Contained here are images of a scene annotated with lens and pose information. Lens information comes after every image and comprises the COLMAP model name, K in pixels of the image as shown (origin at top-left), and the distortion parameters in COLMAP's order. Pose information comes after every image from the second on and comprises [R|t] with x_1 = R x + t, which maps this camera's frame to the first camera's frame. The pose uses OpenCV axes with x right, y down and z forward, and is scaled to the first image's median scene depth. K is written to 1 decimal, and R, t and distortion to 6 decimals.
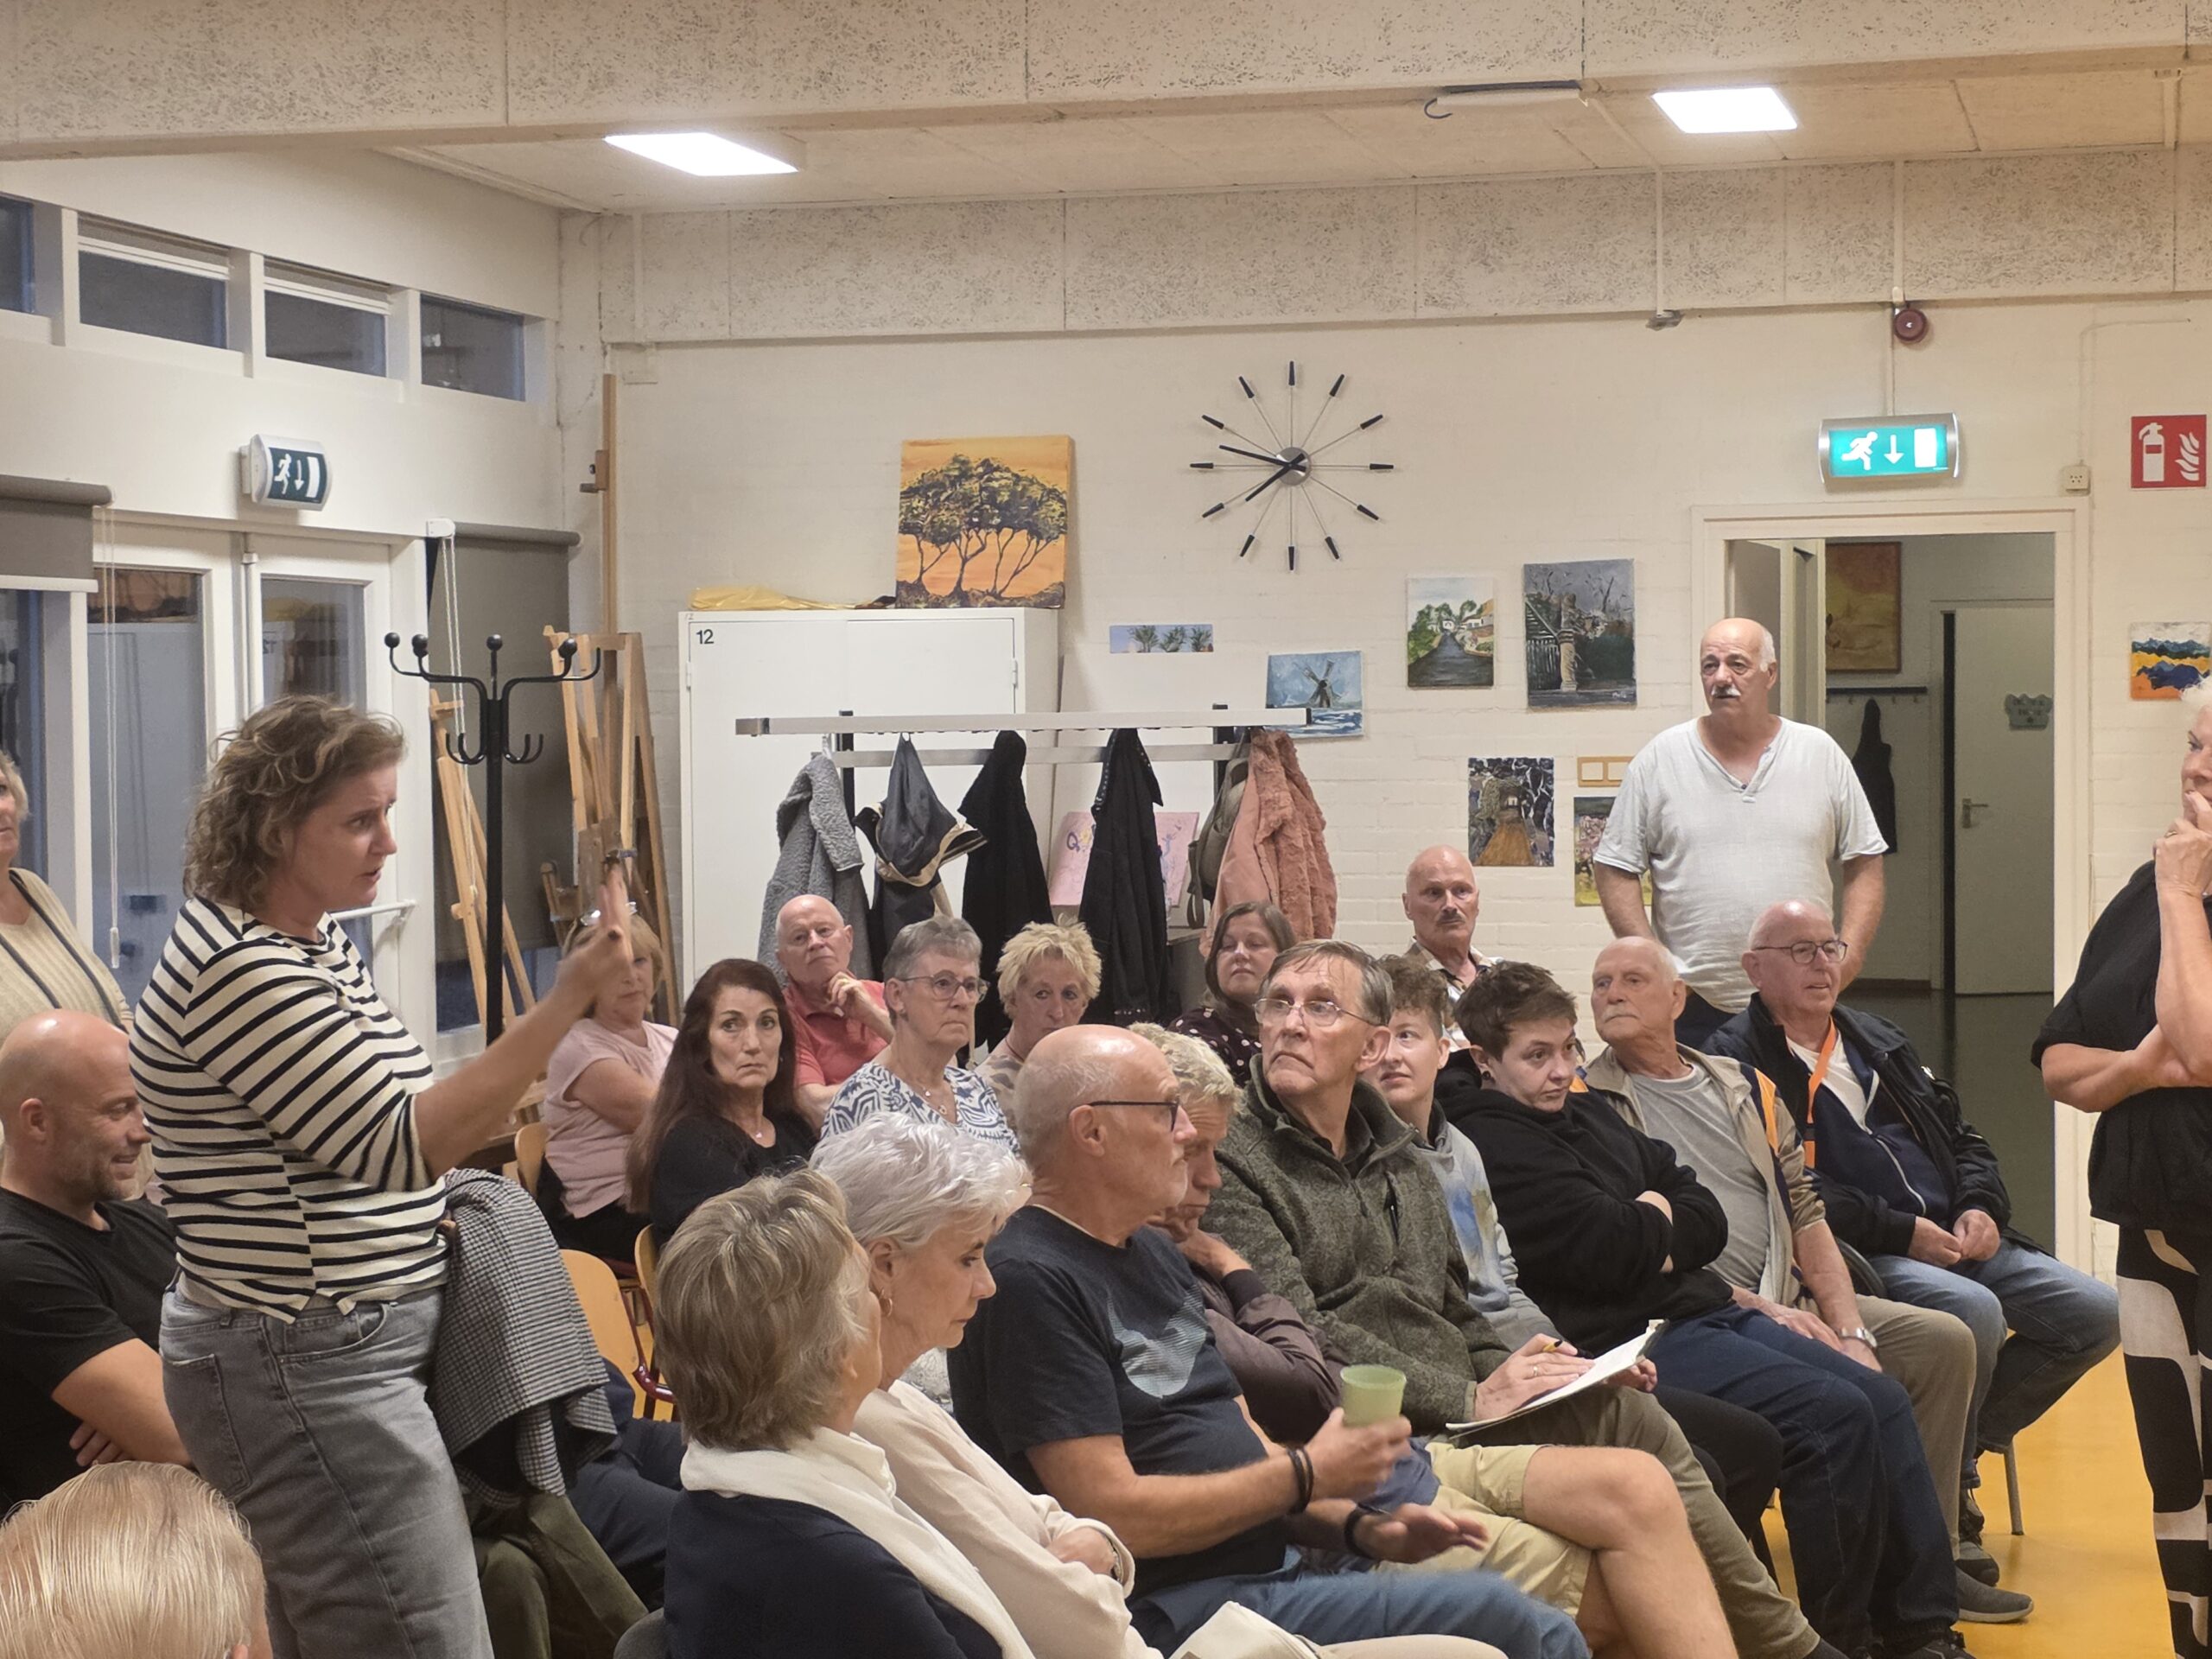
lens RADIAL K [[3998.2, 0, 1091.1], [0, 3998.2, 820.3], [0, 0, 1]] dist [0.252544, -1.212490]
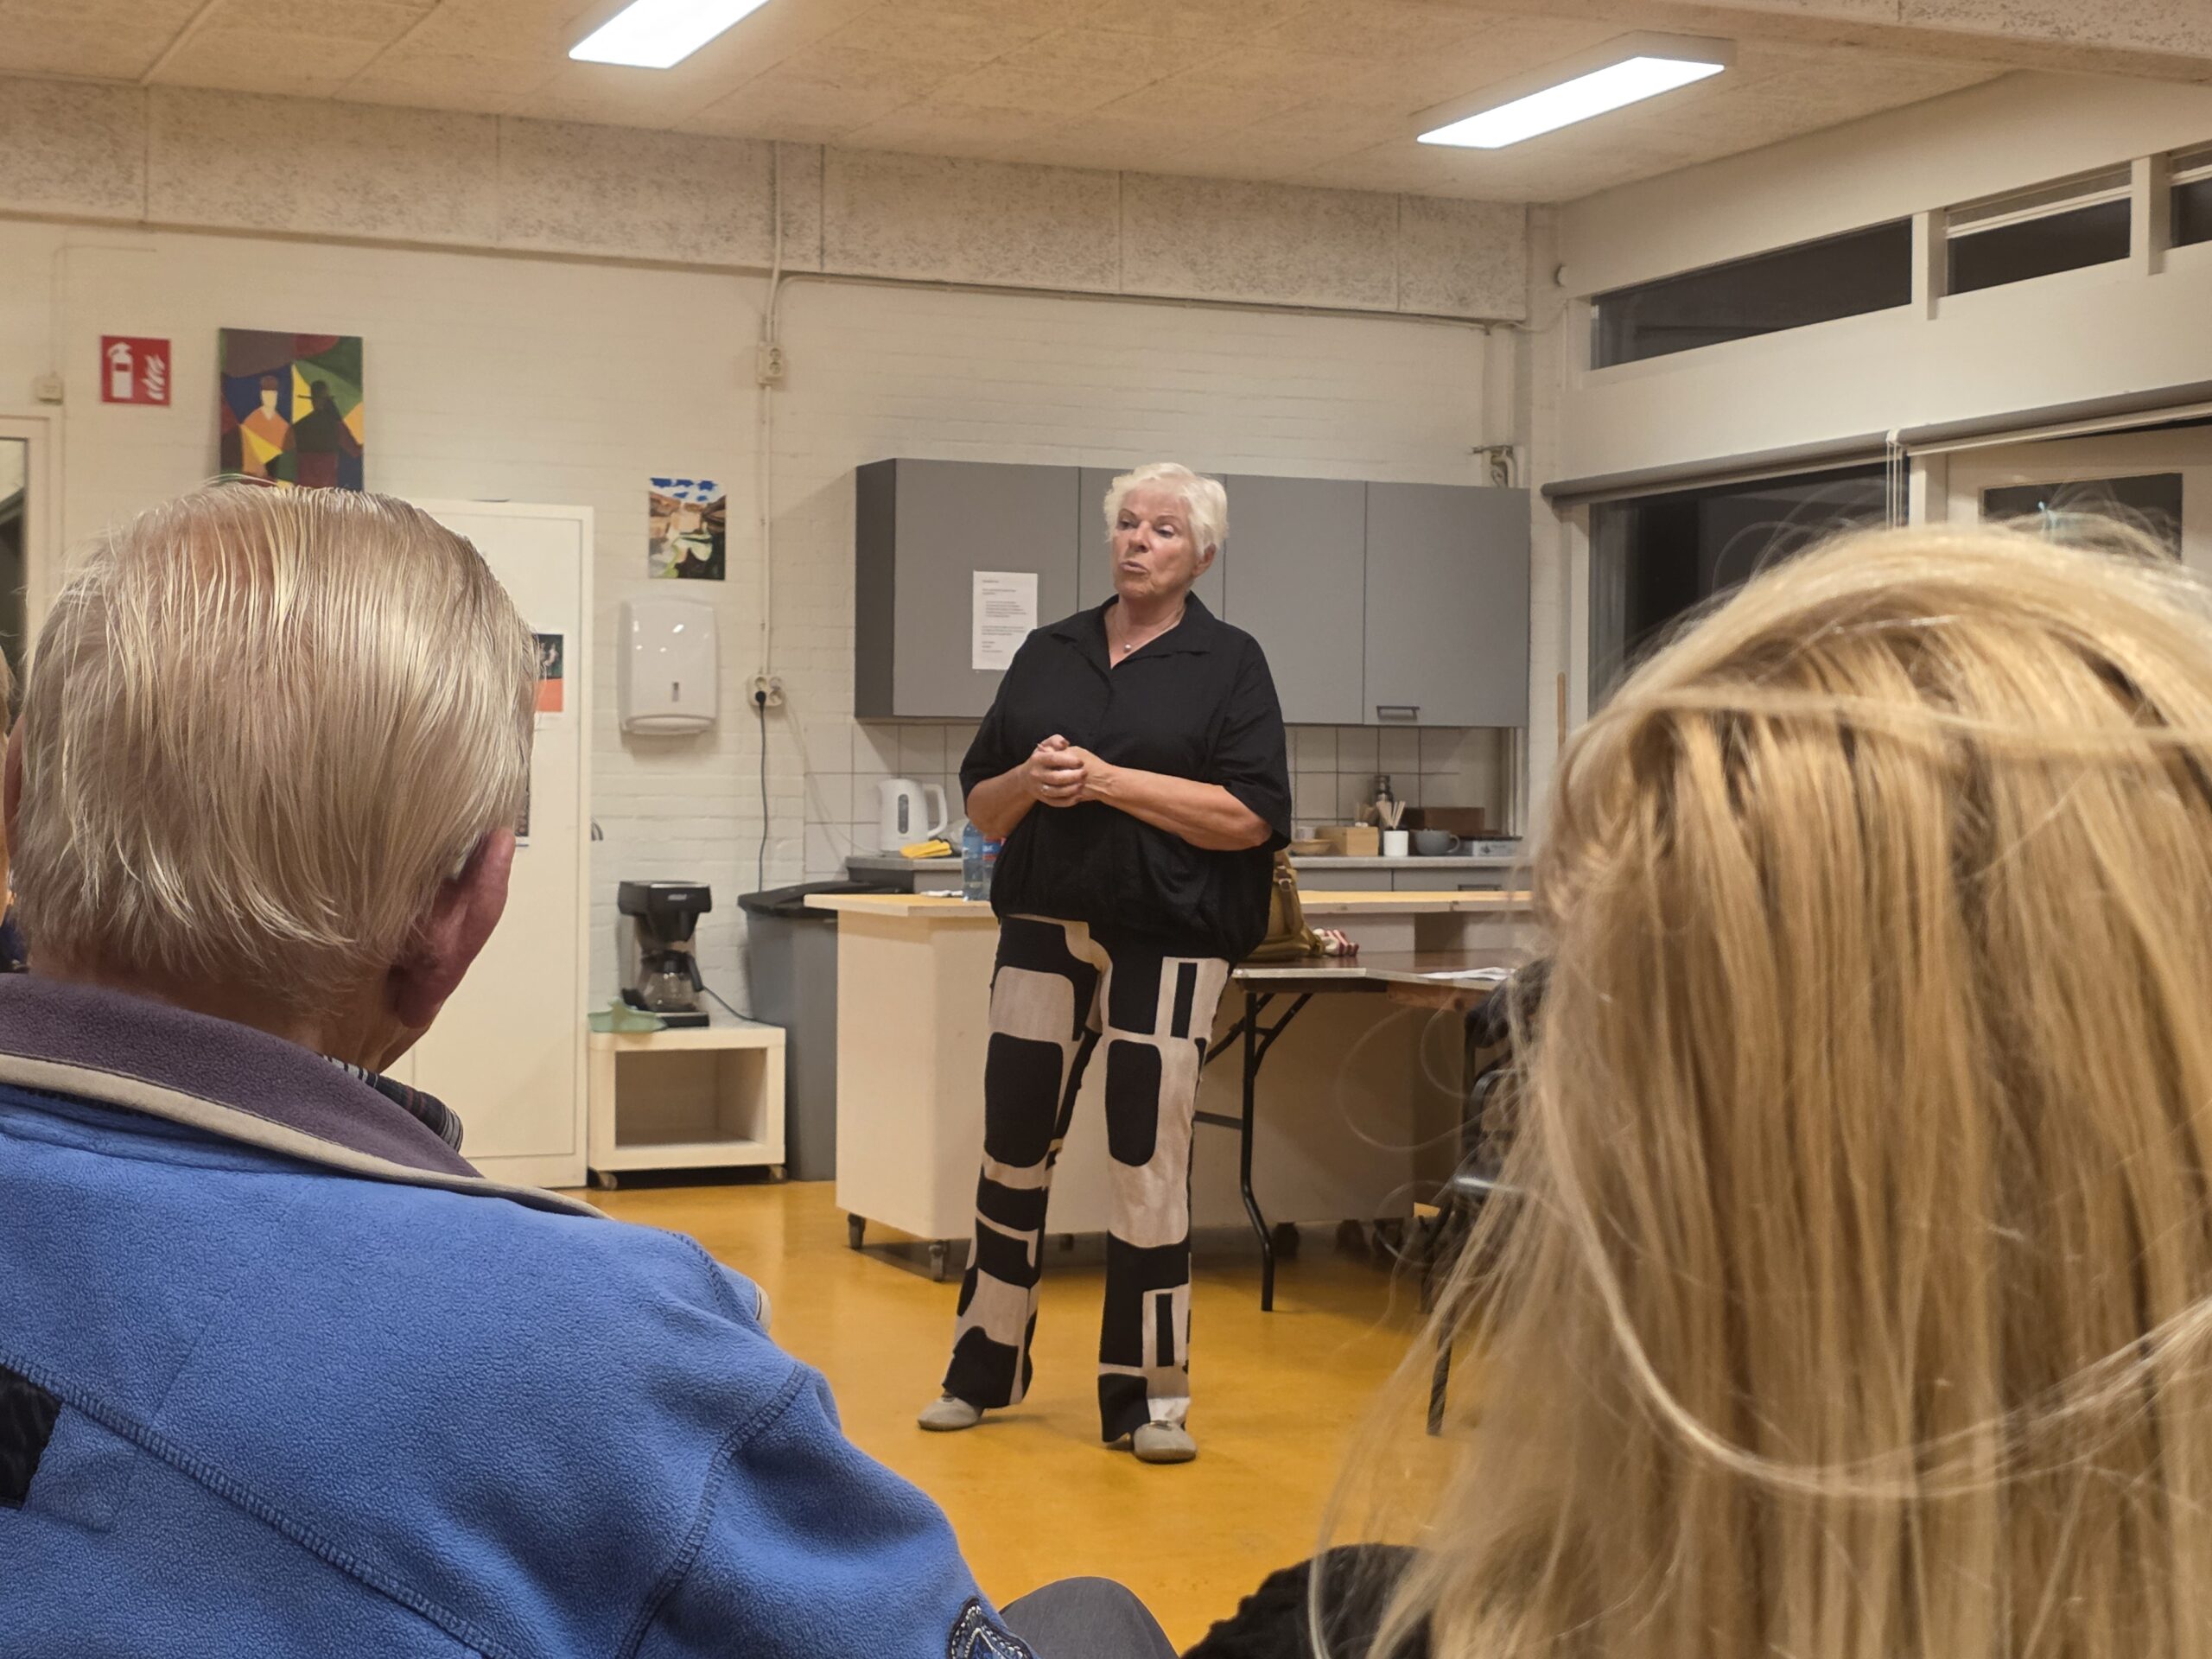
lens RADIAL K [[3448.1, 0, 1078.2], [0, 3448.1, 802.9], [0, 0, 1]] dist [0.185062, -0.687441]
pose [[0.785057, 0.012712, 0.619294, -0.105842], [0.006173, 0.999579, -0.028343, 0.049892], [-0.619393, 0.026073, 0.784648, 0.121368]]
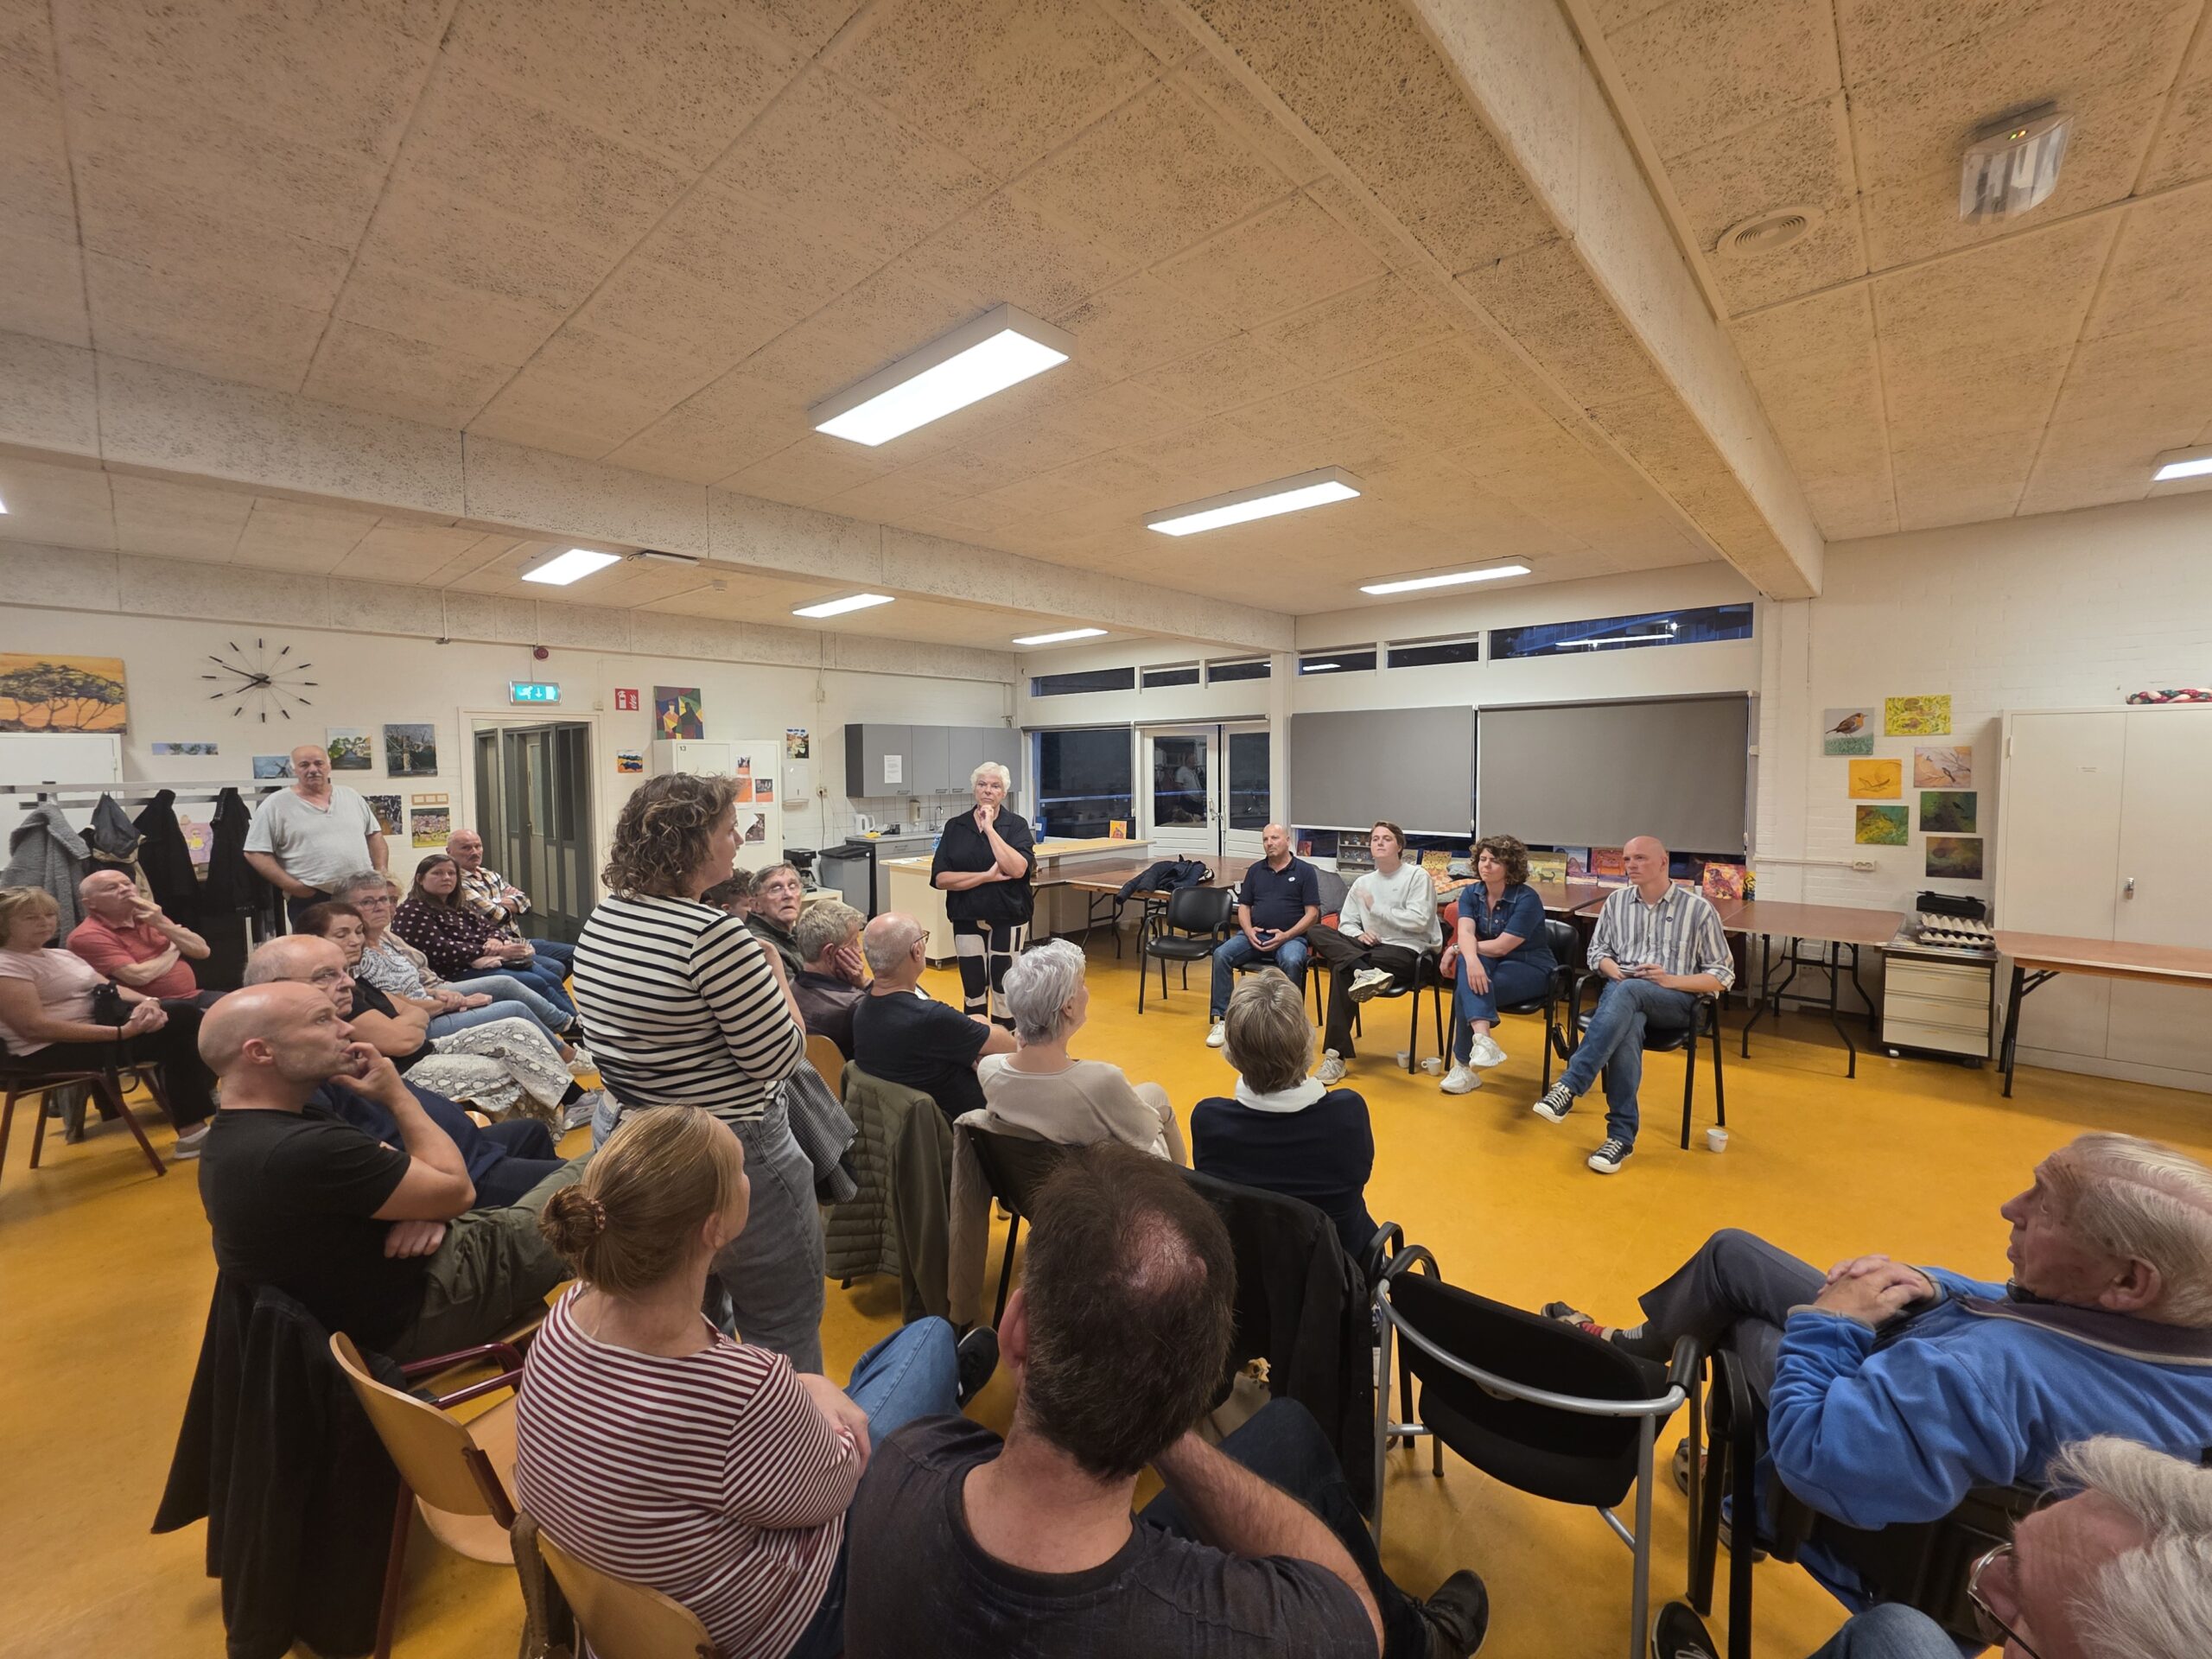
lens RADIAL K [[885.1, 0, 1119.8], [0, 885.1, 803.8], [0, 0, 1]] dist [0.000451, -0.000120]
pose [[0.459938, -0.037533, 0.887158, -0.200690], [0.032400, 0.999150, 0.025474, -0.009240], [-0.887360, 0.017027, 0.460763, 0.287418]]
